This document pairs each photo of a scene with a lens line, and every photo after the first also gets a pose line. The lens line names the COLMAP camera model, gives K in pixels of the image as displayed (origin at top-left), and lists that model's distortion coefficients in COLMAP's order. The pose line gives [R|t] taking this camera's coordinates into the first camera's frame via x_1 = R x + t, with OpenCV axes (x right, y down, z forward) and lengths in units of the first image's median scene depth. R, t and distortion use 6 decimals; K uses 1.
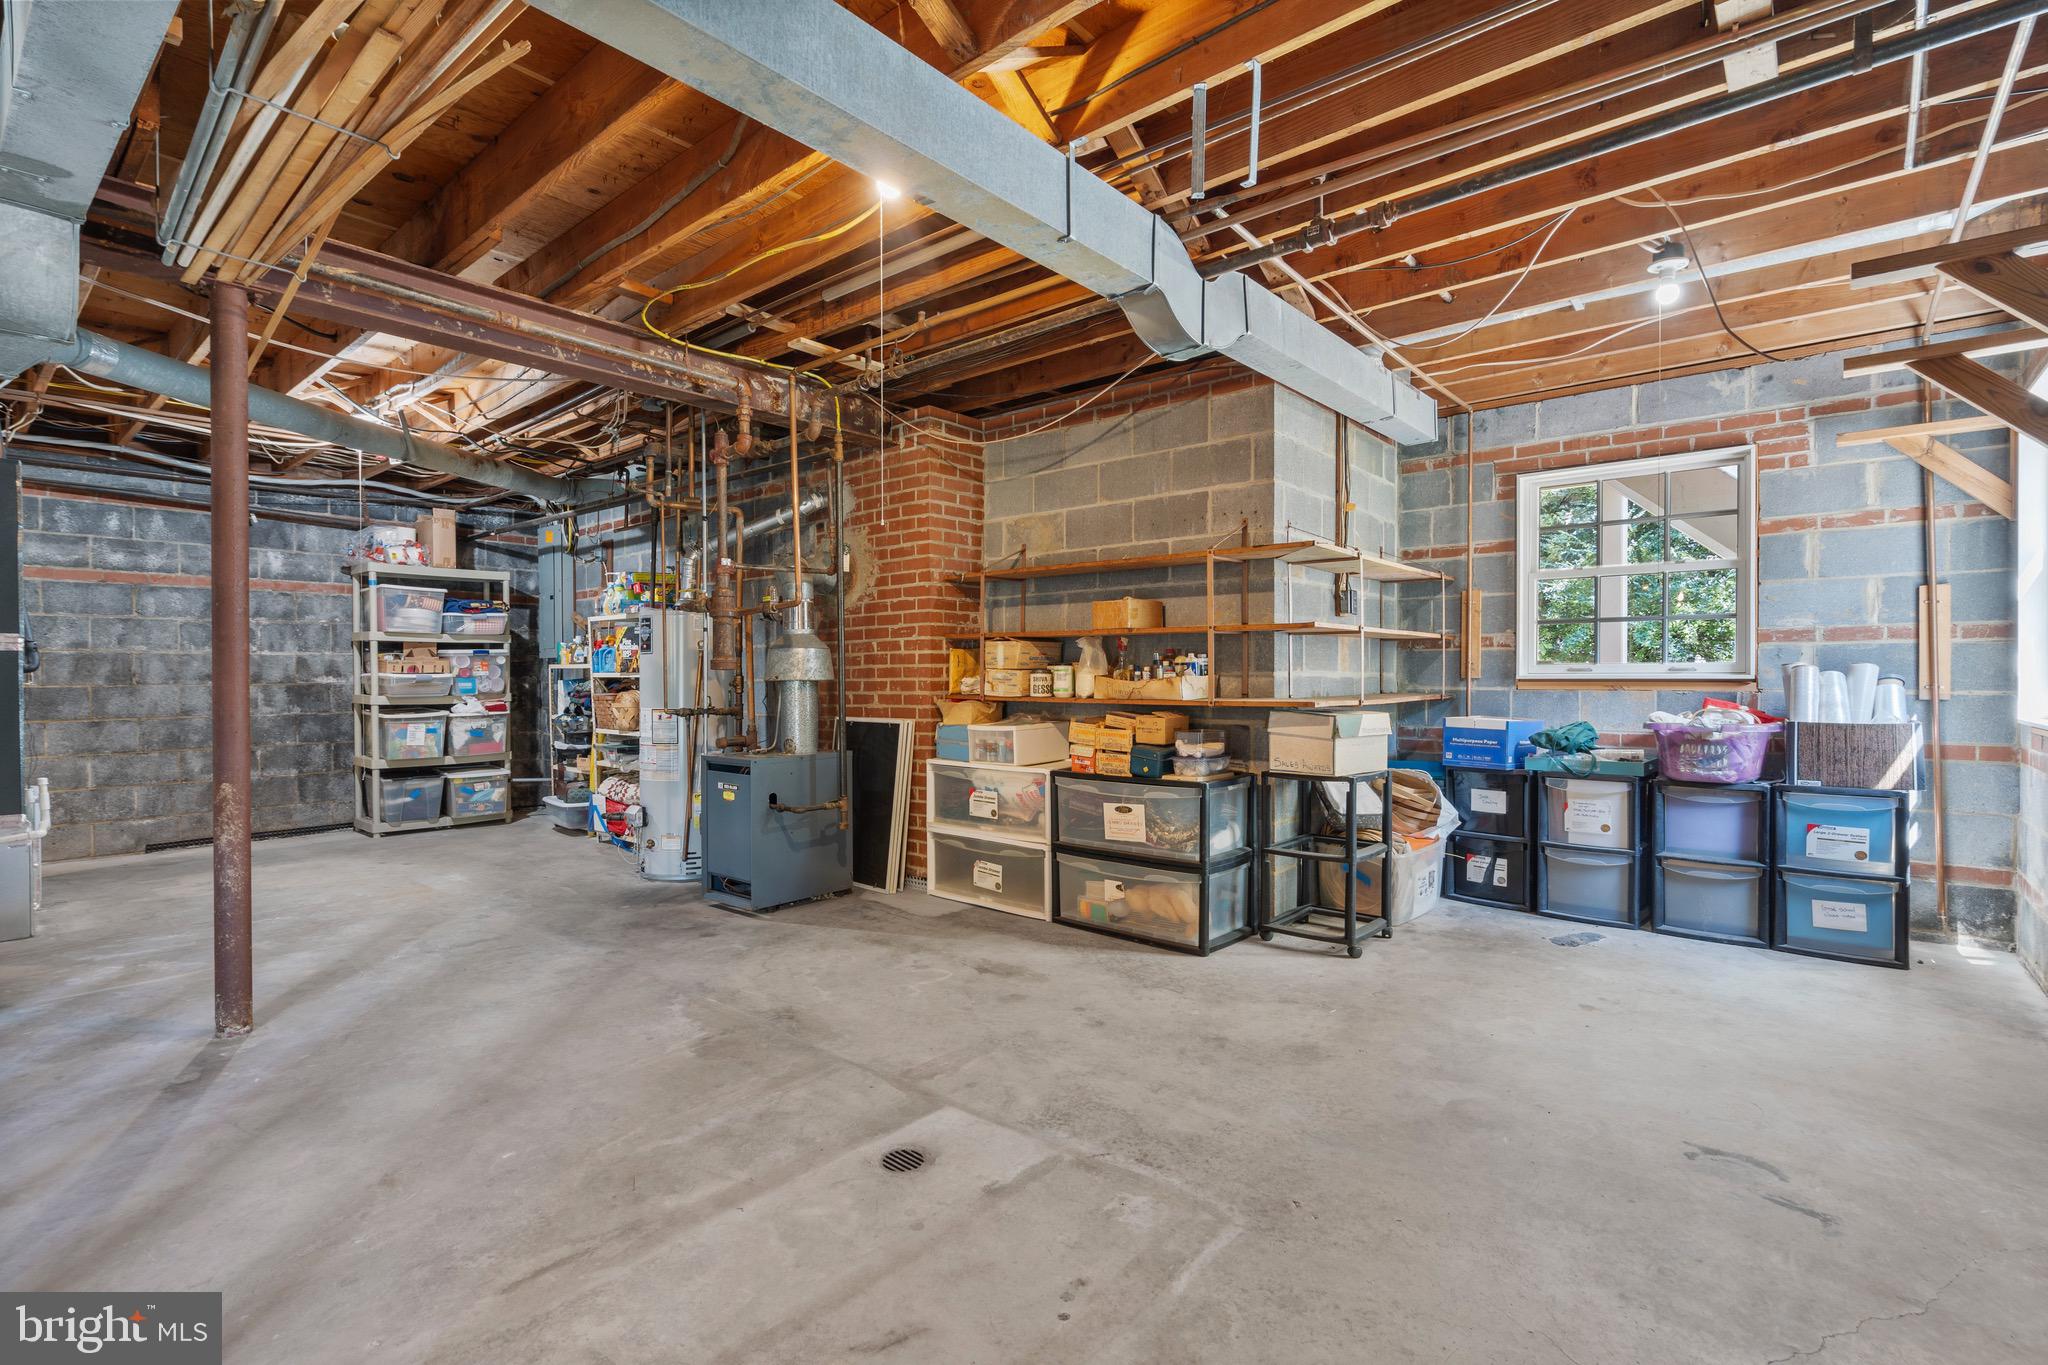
lens RADIAL K [[939.4, 0, 1024.0], [0, 939.4, 682.5], [0, 0, 1]] dist [-0.001390, -0.000079]
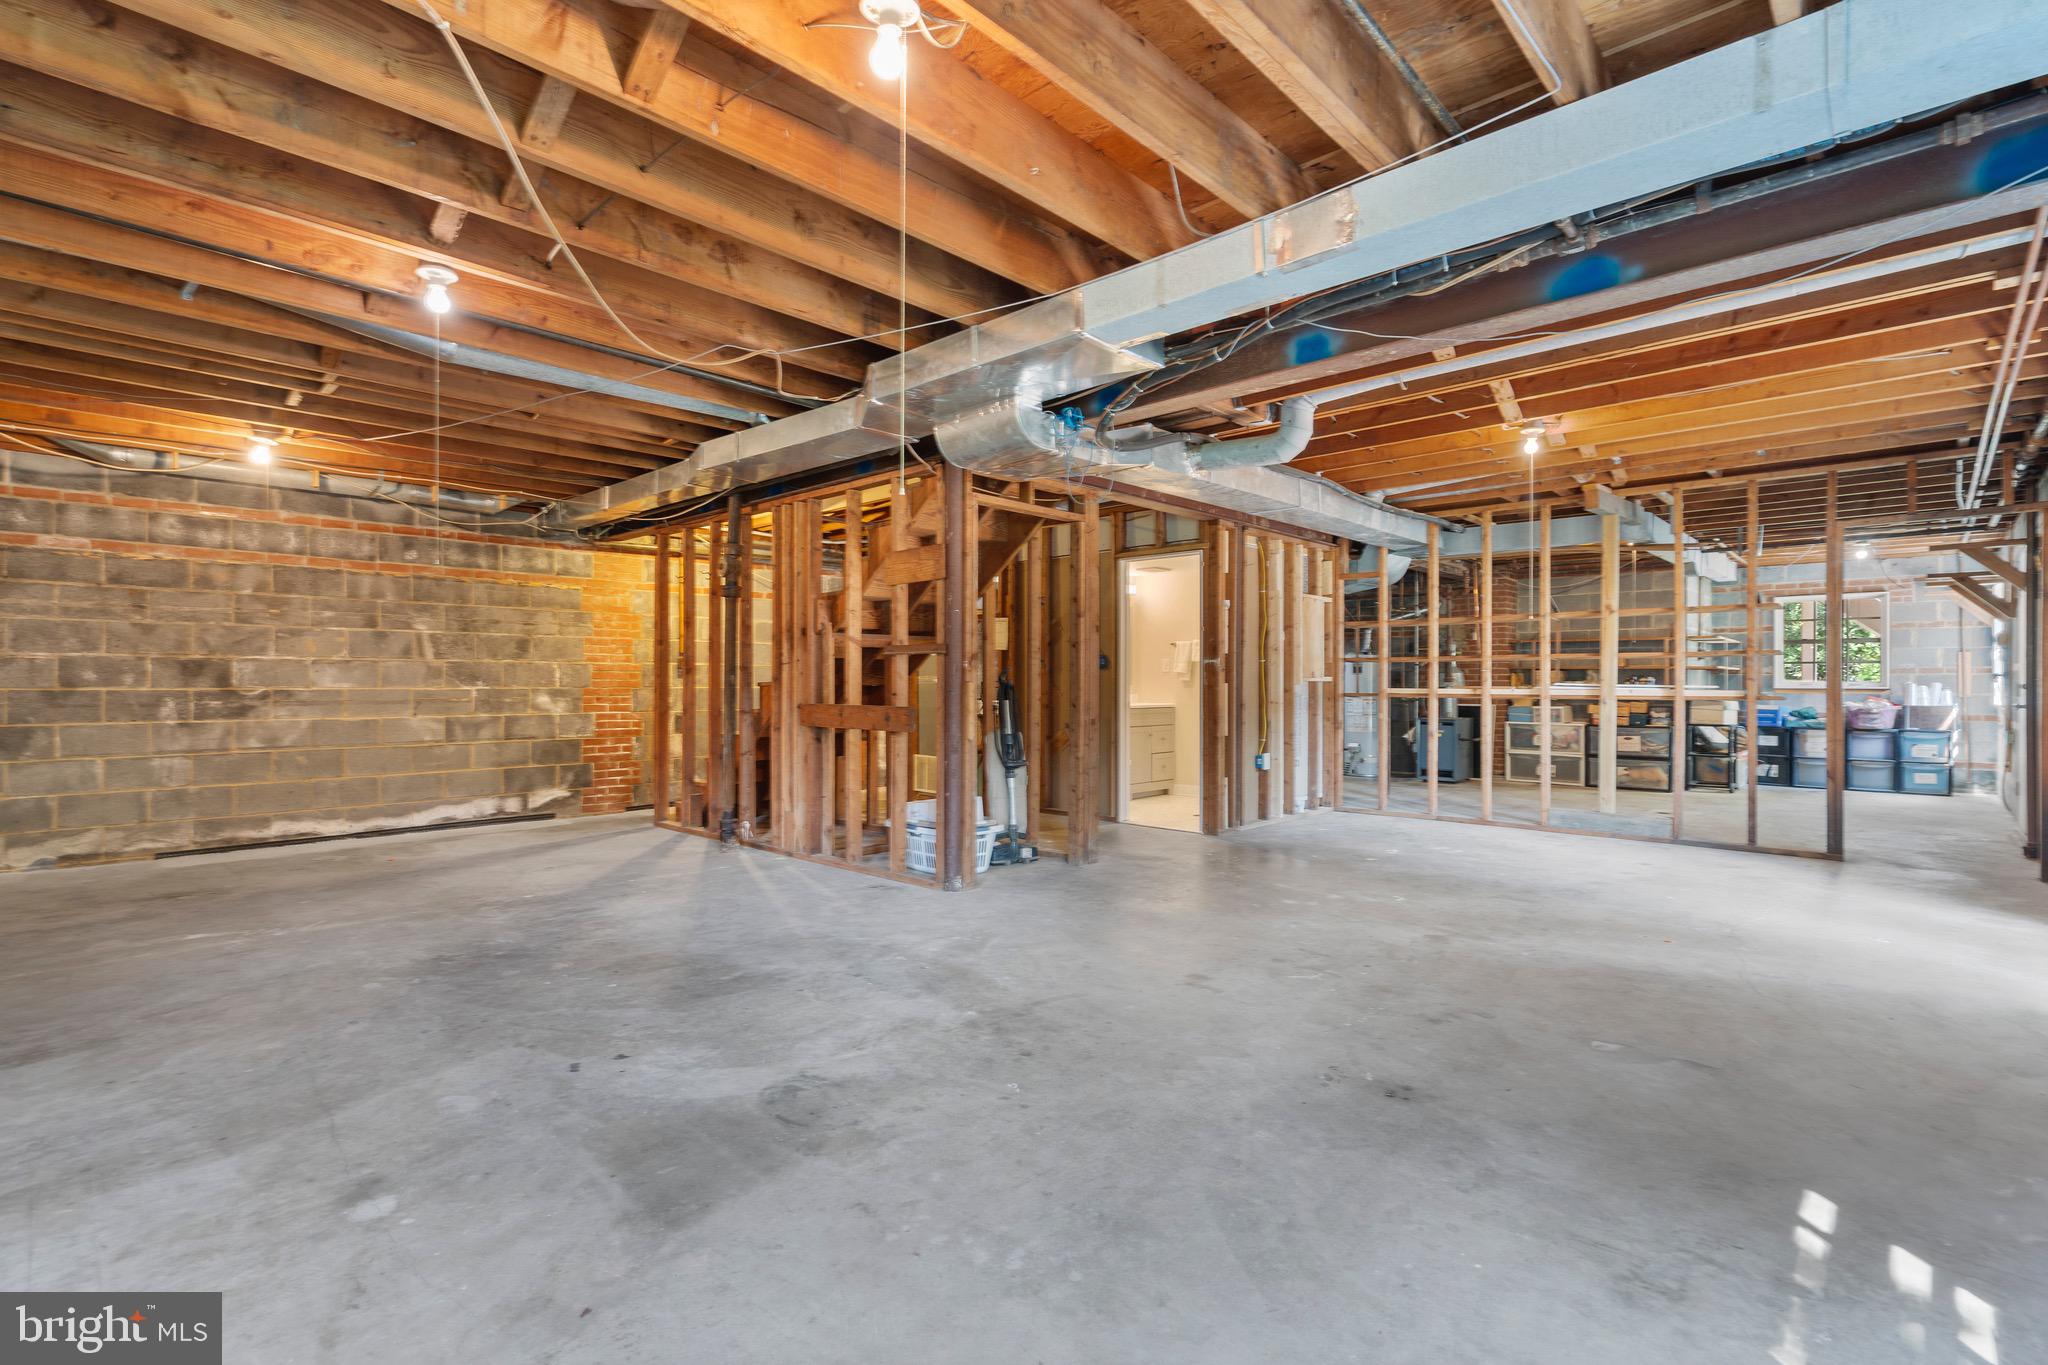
lens RADIAL K [[939.4, 0, 1024.0], [0, 939.4, 682.5], [0, 0, 1]] dist [-0.001390, -0.000079]
pose [[0.998173, 0.005071, -0.060211, -1.388047], [-0.005654, 0.999939, -0.009528, 0.017242], [0.060159, 0.009851, 0.998140, -1.650973]]
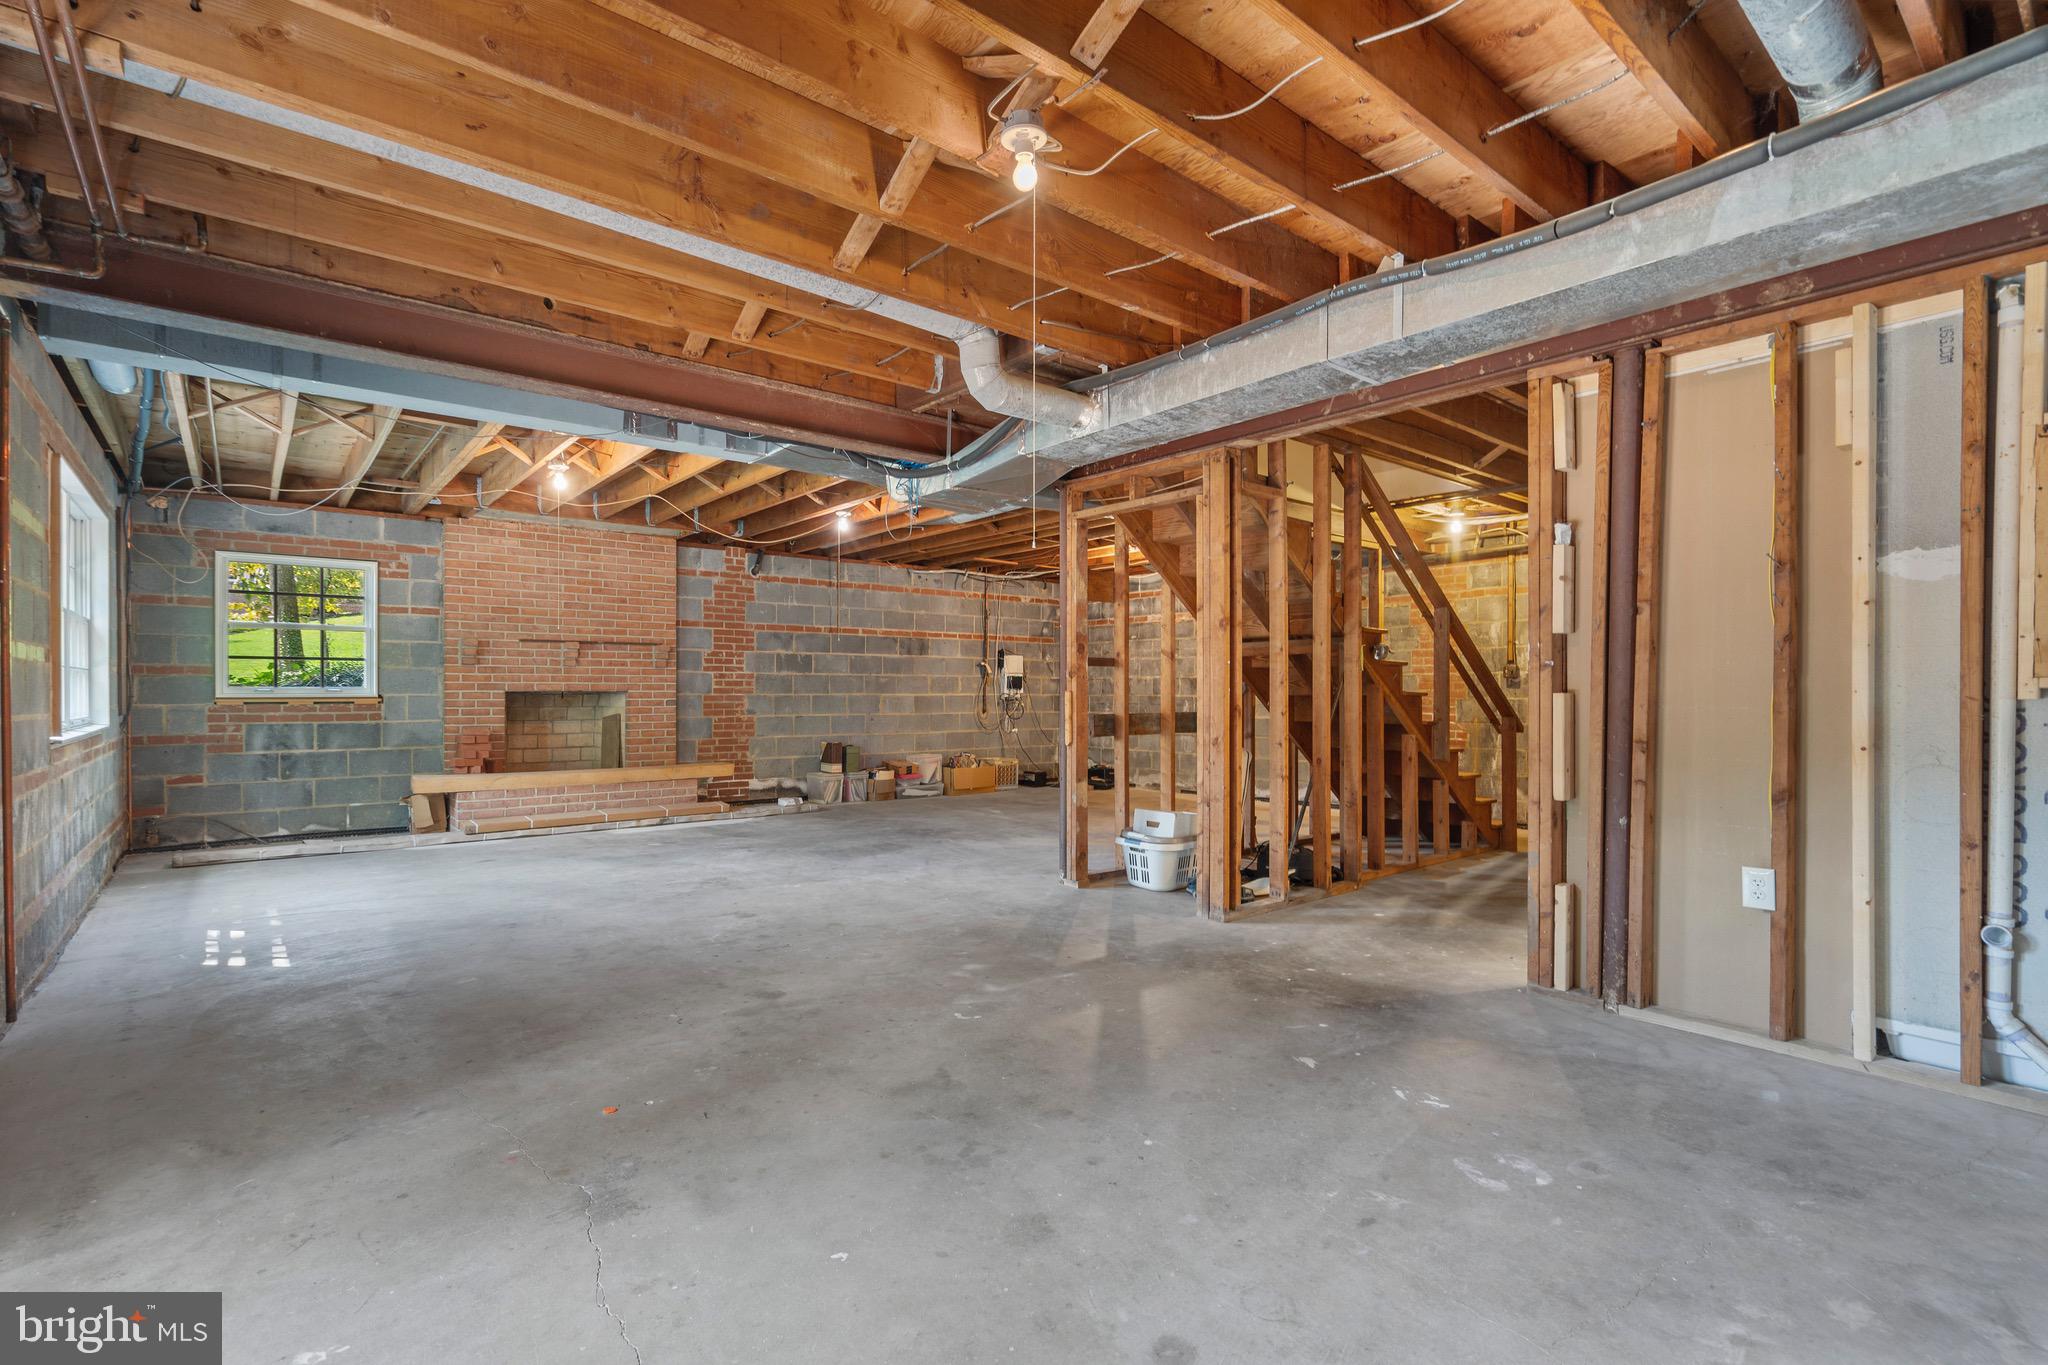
lens RADIAL K [[939.4, 0, 1024.0], [0, 939.4, 682.5], [0, 0, 1]] dist [-0.001390, -0.000079]
pose [[-0.173348, -0.002648, -0.984857, 2.504614], [-0.009427, 0.999955, -0.001029, -0.059452], [0.984815, 0.009106, -0.173366, 2.984588]]
